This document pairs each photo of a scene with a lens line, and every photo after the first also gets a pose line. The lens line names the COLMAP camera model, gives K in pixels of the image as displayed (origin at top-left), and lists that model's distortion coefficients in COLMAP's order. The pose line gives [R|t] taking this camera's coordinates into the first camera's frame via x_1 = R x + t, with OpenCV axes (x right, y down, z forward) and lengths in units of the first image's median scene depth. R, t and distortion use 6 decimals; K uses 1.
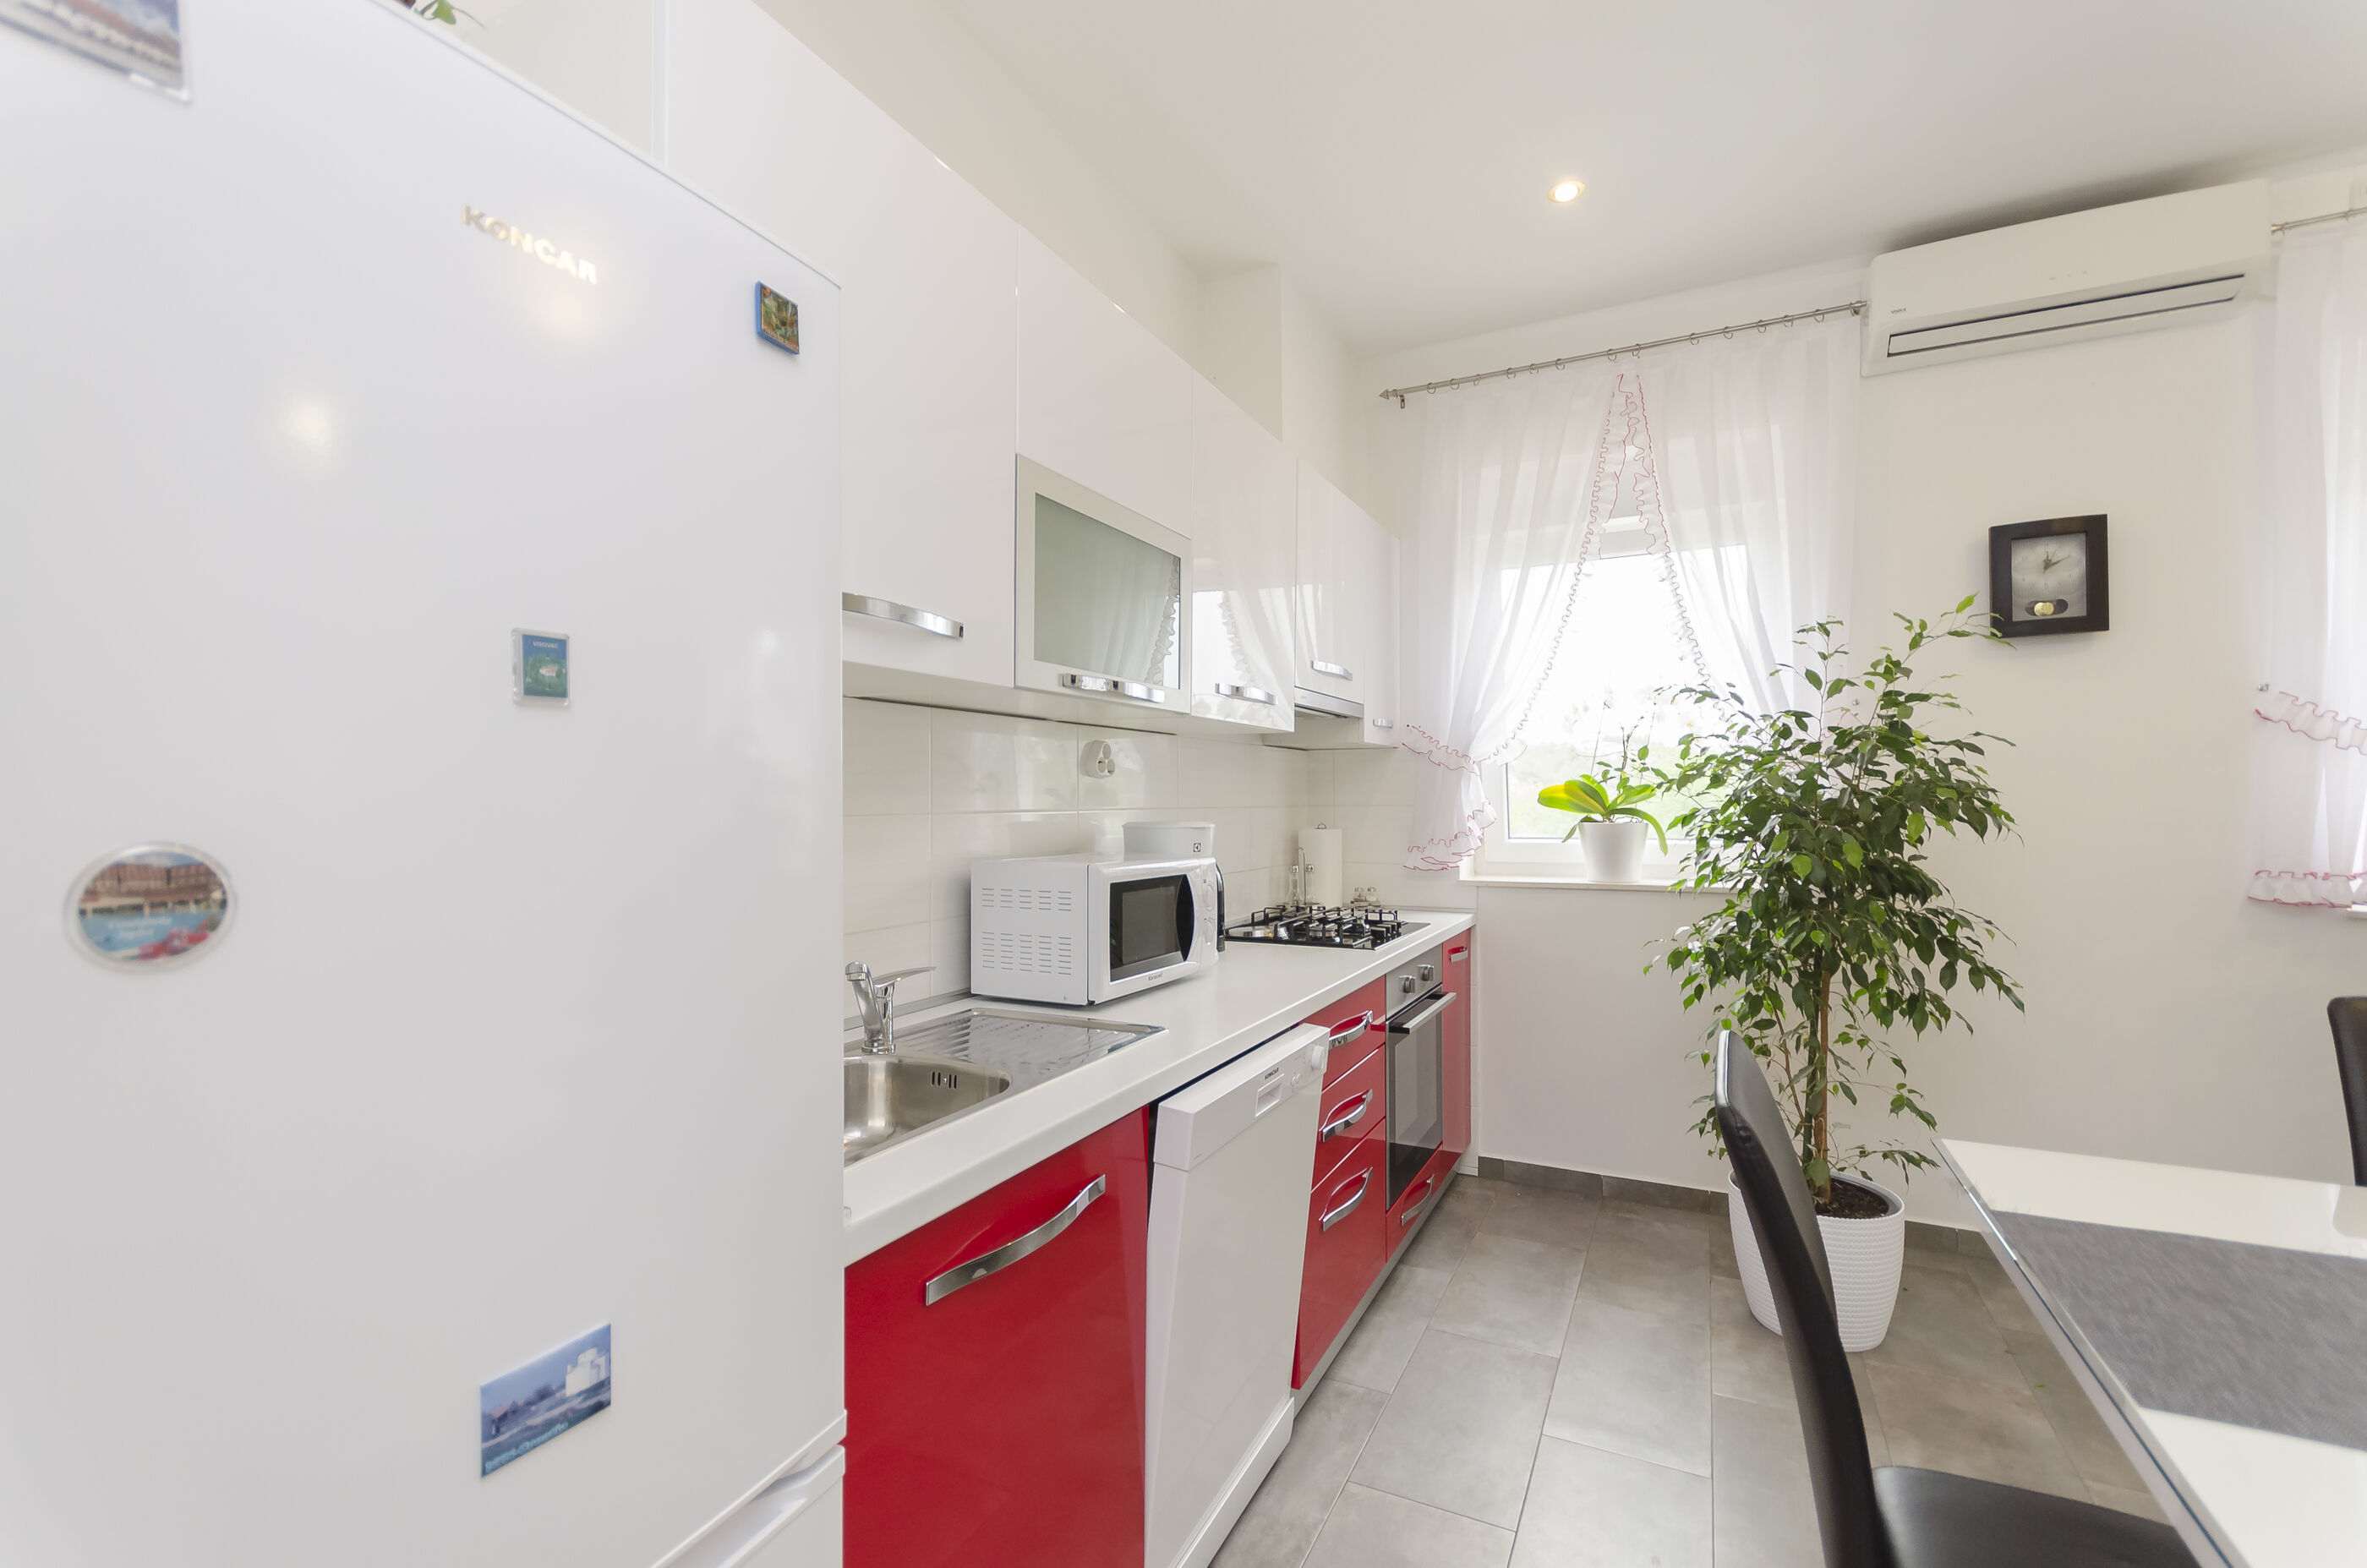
lens RADIAL K [[1037.3, 0, 1195.7], [0, 1037.3, 786.3], [0, 0, 1]] dist [0.010449, -0.000150]
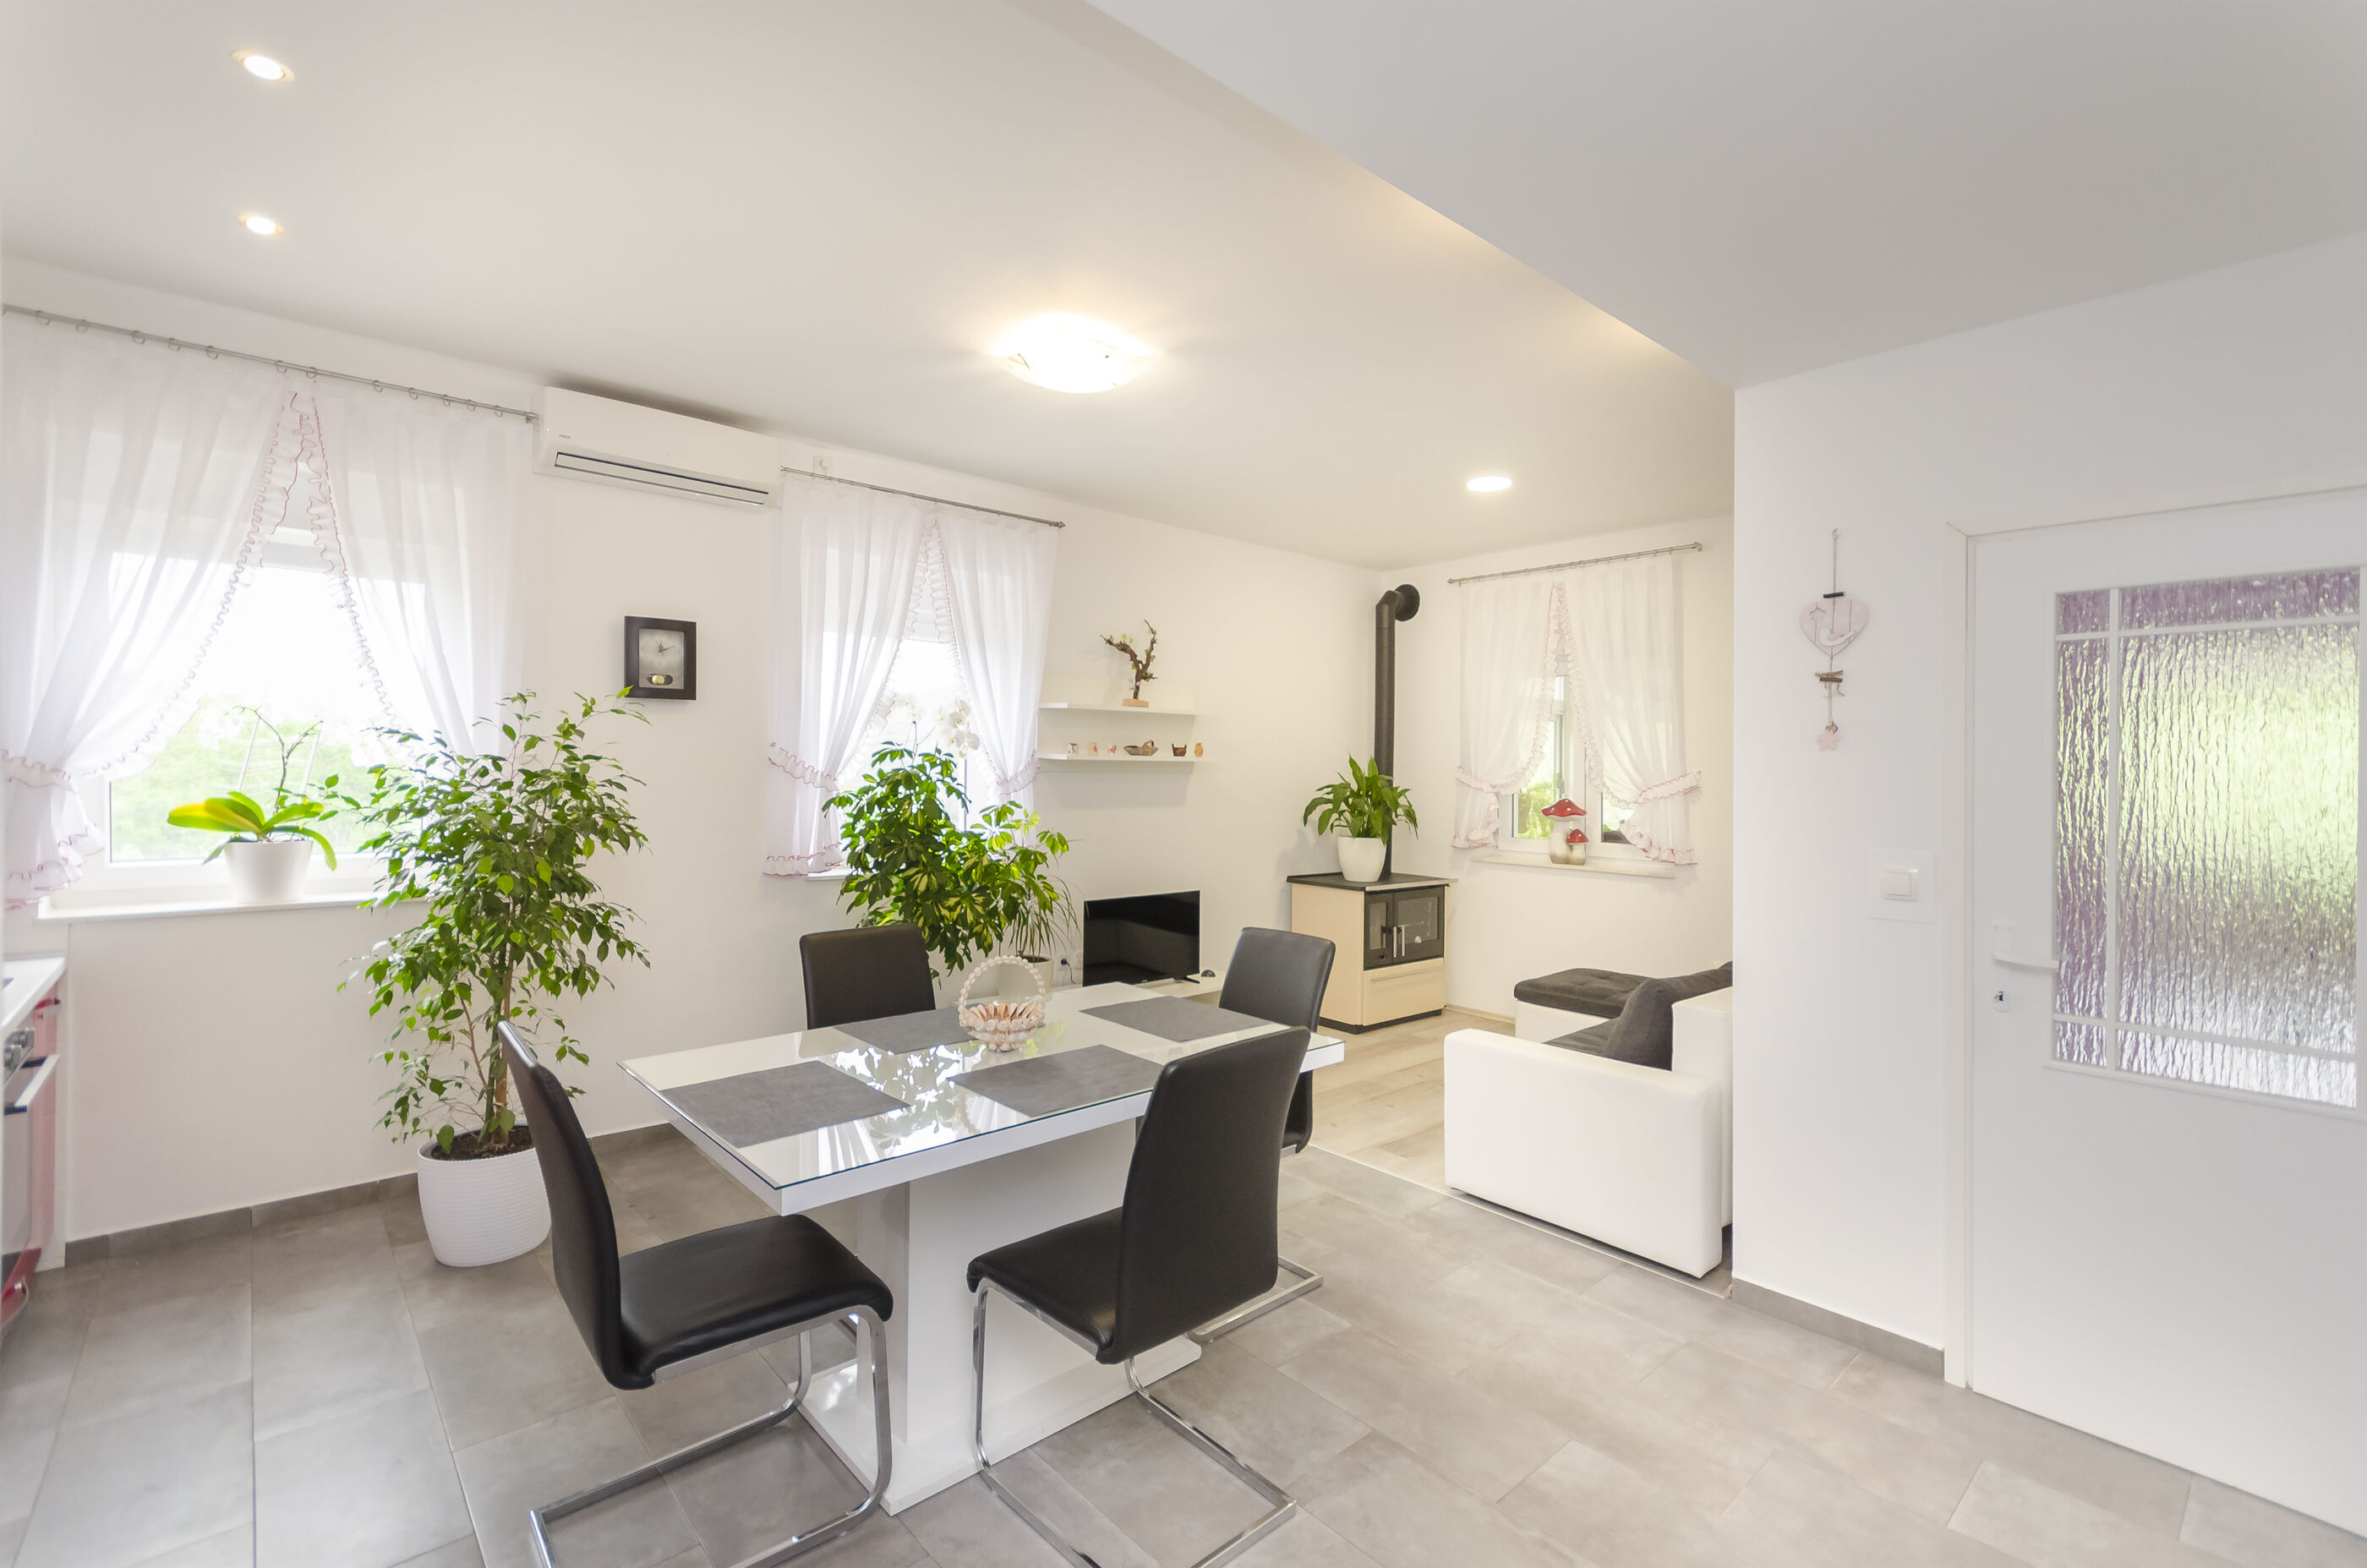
lens RADIAL K [[1040.9, 0, 1191.1], [0, 1040.9, 786.0], [0, 0, 1]] dist [0.023846, -0.013115]
pose [[0.374069, -0.005225, 0.927386, -0.246551], [-0.024675, 0.999574, 0.015585, -0.070269], [-0.927073, -0.028713, 0.373781, -0.214740]]
